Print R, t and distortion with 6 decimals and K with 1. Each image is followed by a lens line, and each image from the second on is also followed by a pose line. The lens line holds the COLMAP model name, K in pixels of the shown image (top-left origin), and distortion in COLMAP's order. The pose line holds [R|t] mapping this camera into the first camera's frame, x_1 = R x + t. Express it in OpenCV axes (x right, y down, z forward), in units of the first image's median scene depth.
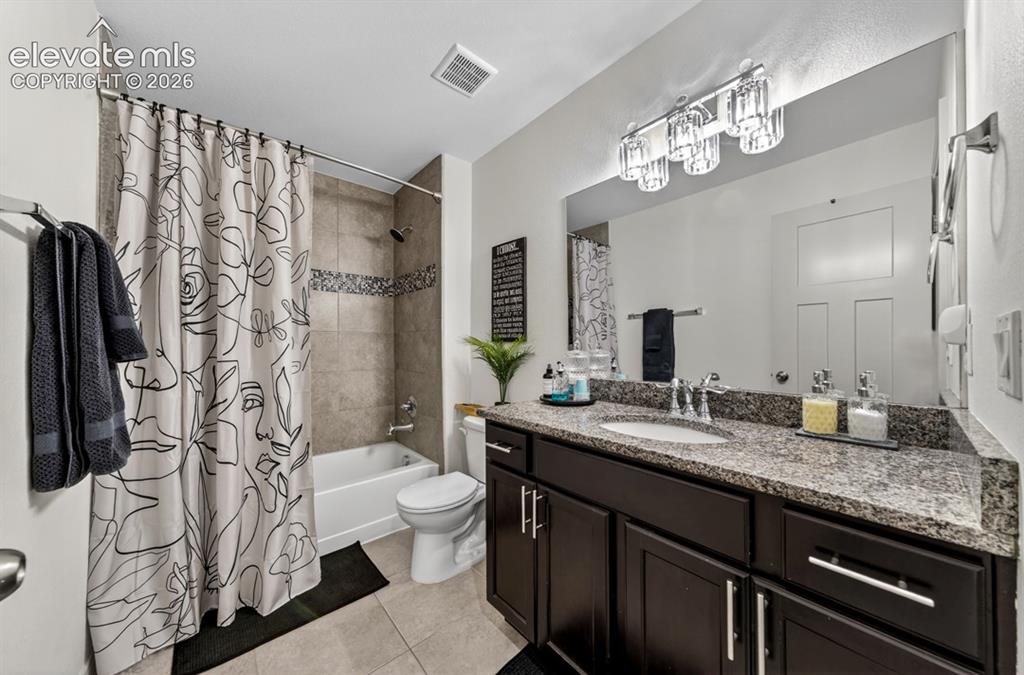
lens RADIAL K [[340.0, 0, 513.7], [0, 340.0, 343.9], [0, 0, 1]] dist [-0.002203, -0.000049]
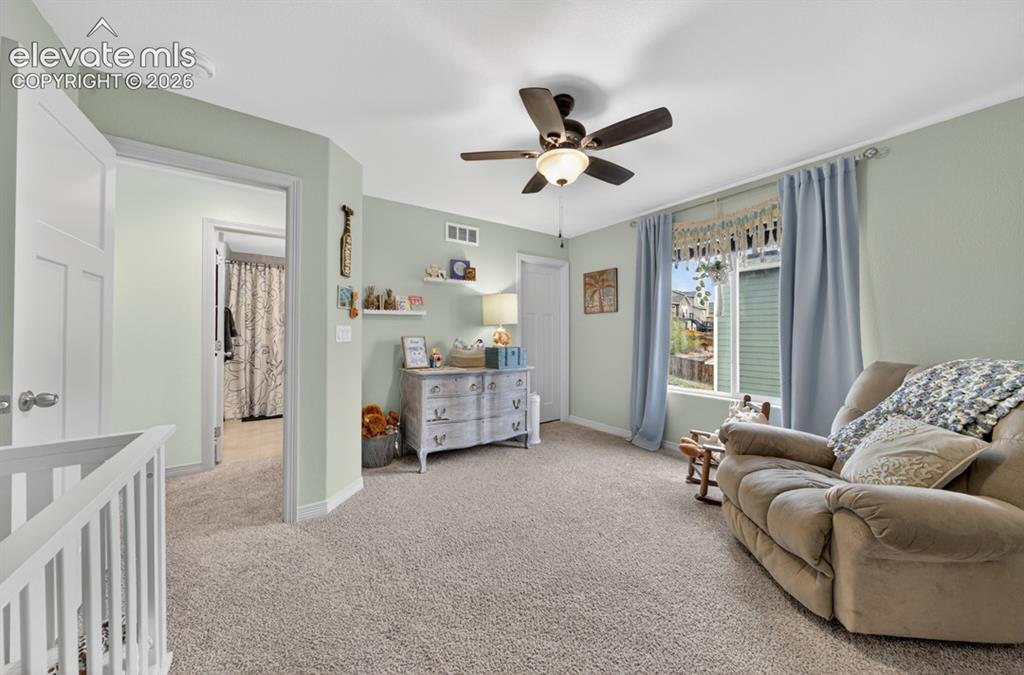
lens RADIAL K [[340.0, 0, 512.1], [0, 340.0, 333.8], [0, 0, 1]] dist [-0.002203, -0.000049]
pose [[0.995273, 0.014963, -0.095960, 1.902091], [-0.014960, 0.999888, 0.000745, -0.029731], [0.095960, 0.000694, 0.995385, -2.017644]]
